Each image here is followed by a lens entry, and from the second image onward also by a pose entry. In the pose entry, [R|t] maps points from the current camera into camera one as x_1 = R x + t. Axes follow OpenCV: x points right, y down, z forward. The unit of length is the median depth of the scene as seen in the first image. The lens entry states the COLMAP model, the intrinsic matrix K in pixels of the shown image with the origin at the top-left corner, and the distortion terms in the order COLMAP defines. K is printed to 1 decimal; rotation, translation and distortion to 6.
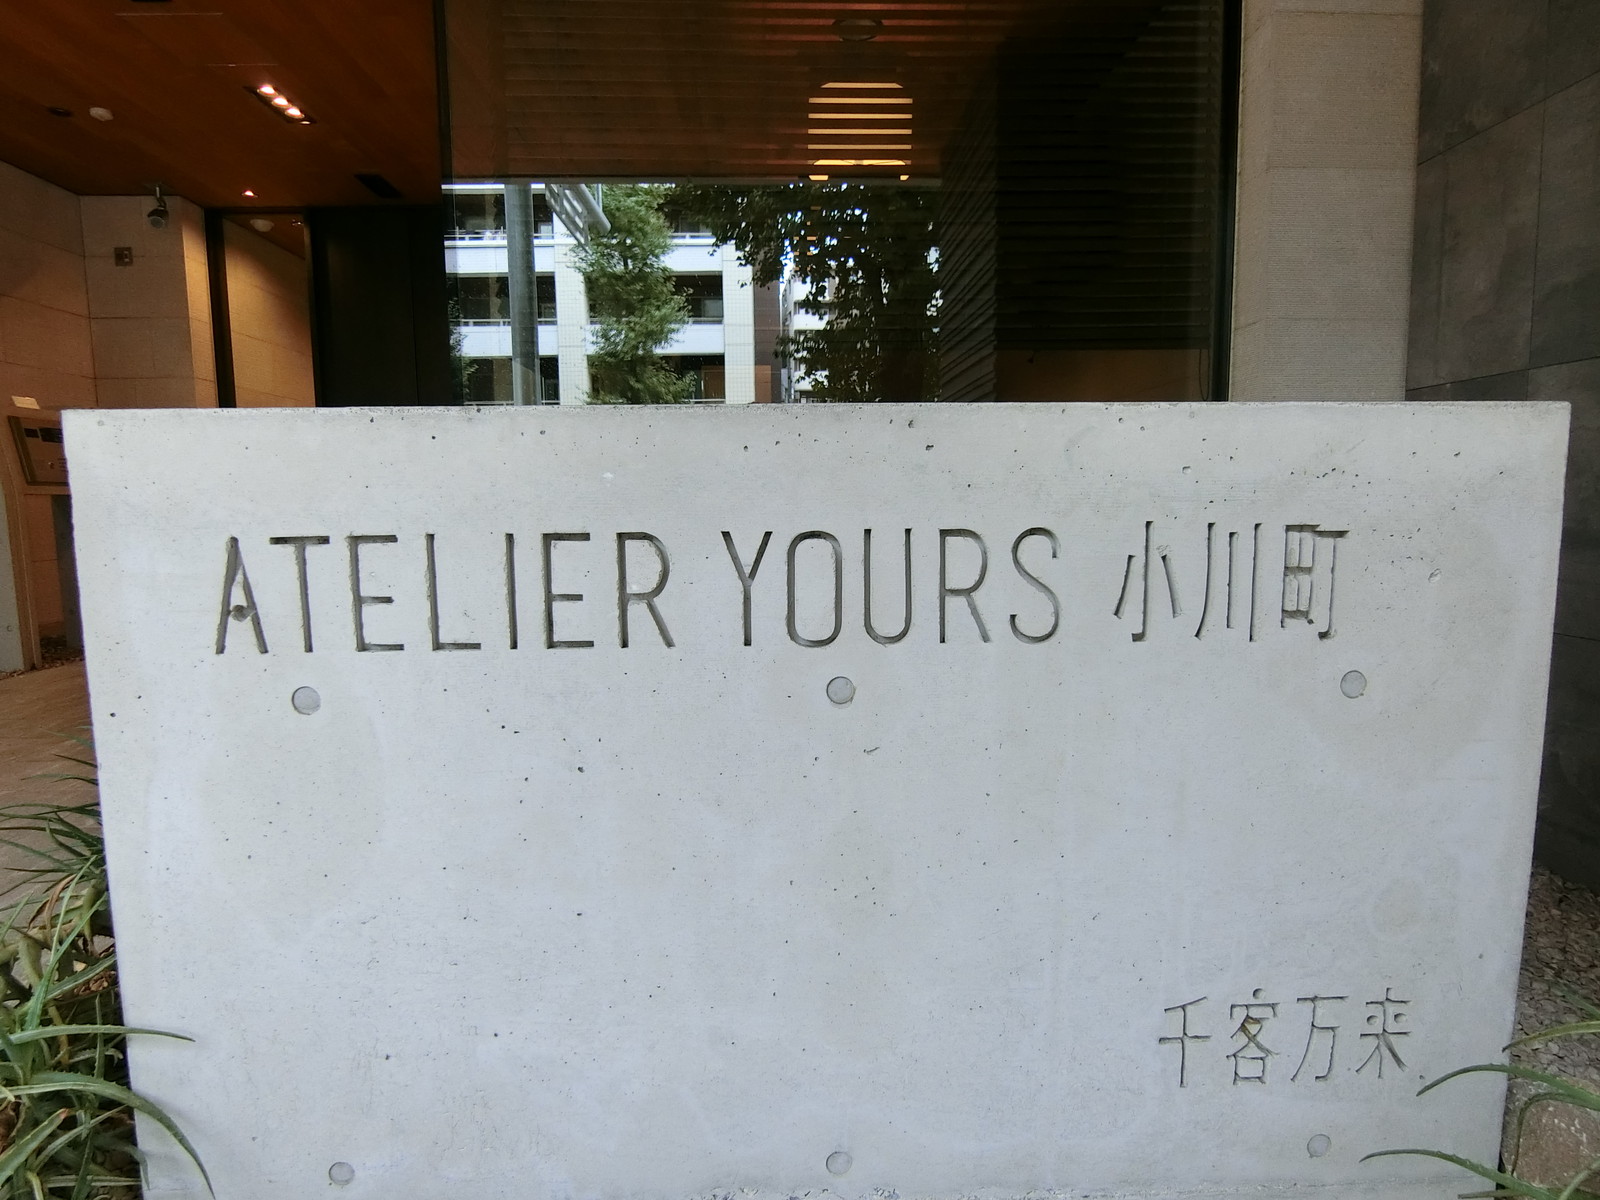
lens RADIAL K [[878.0, 0, 797.9], [0, 878.0, 600.6], [0, 0, 1]] dist [-0.001999, -0.000141]
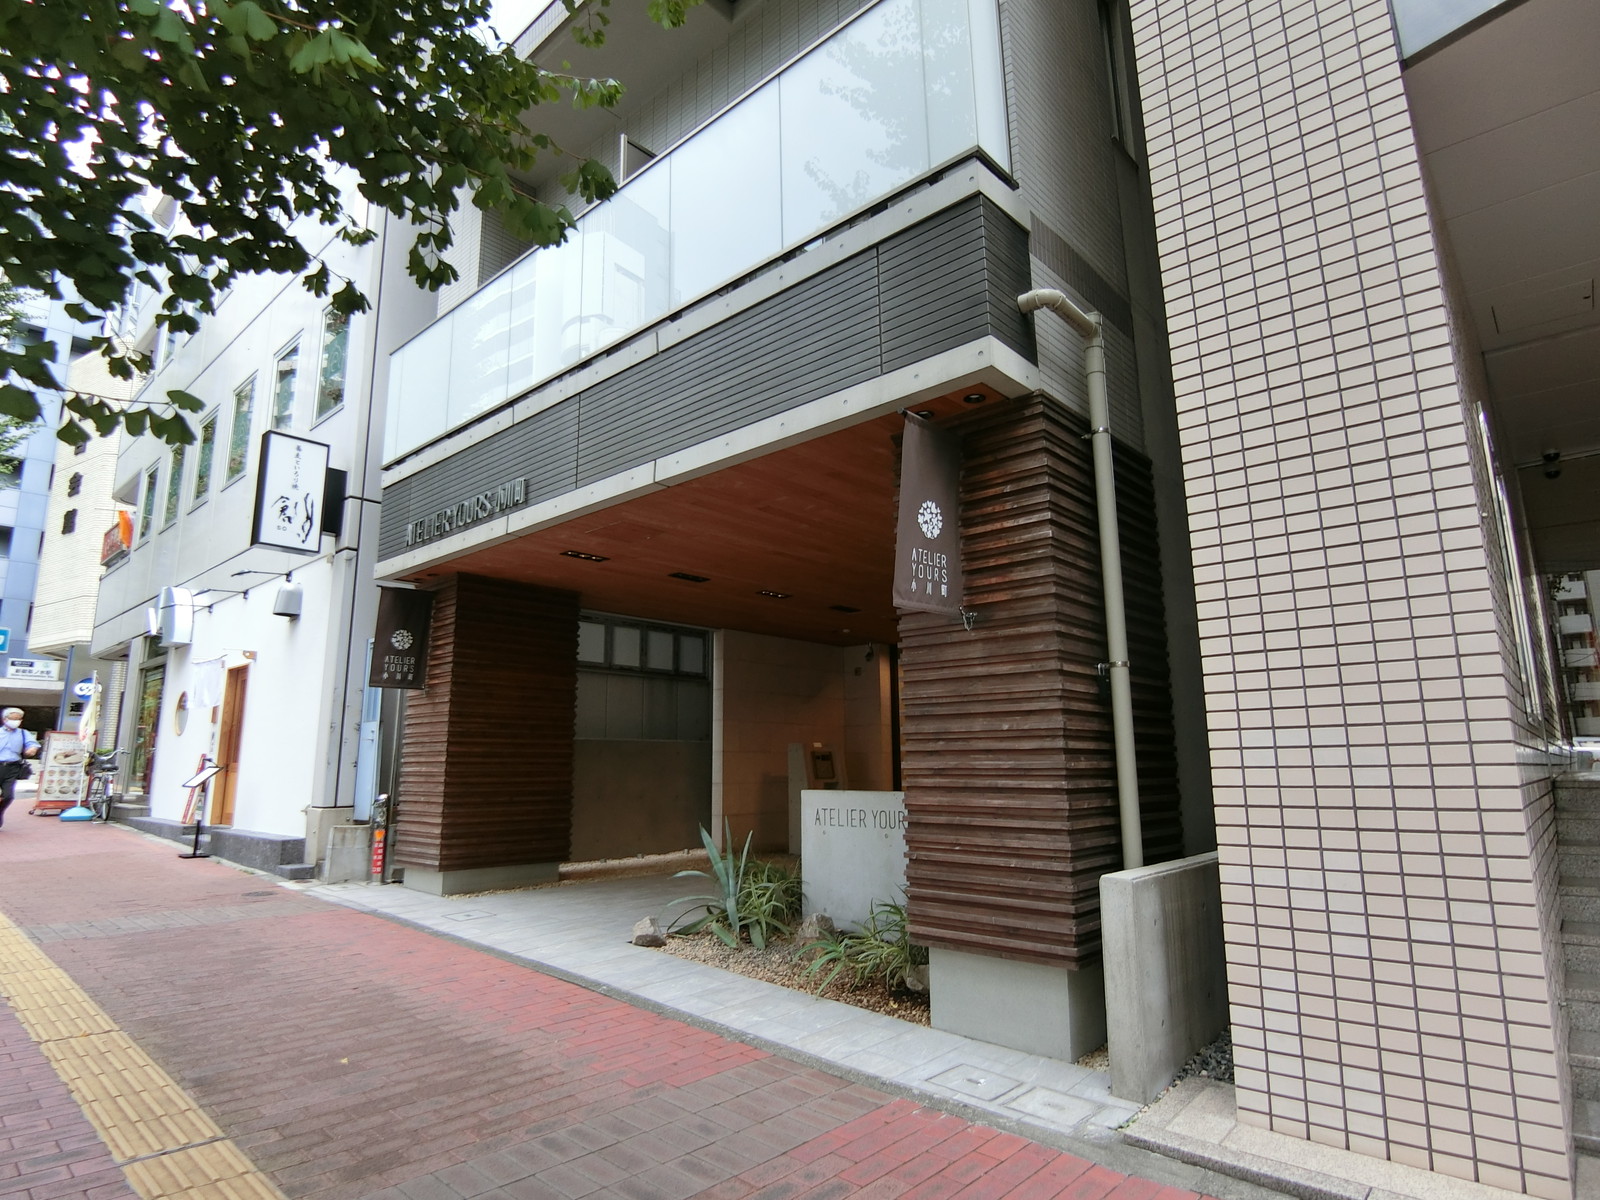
lens RADIAL K [[878.0, 0, 797.7], [0, 878.0, 600.8], [0, 0, 1]] dist [-0.001999, -0.000141]
pose [[0.722124, -0.123882, -0.680581, 4.151488], [-0.079250, 0.962542, -0.259293, 0.161704], [0.687209, 0.241178, 0.685257, -4.256194]]
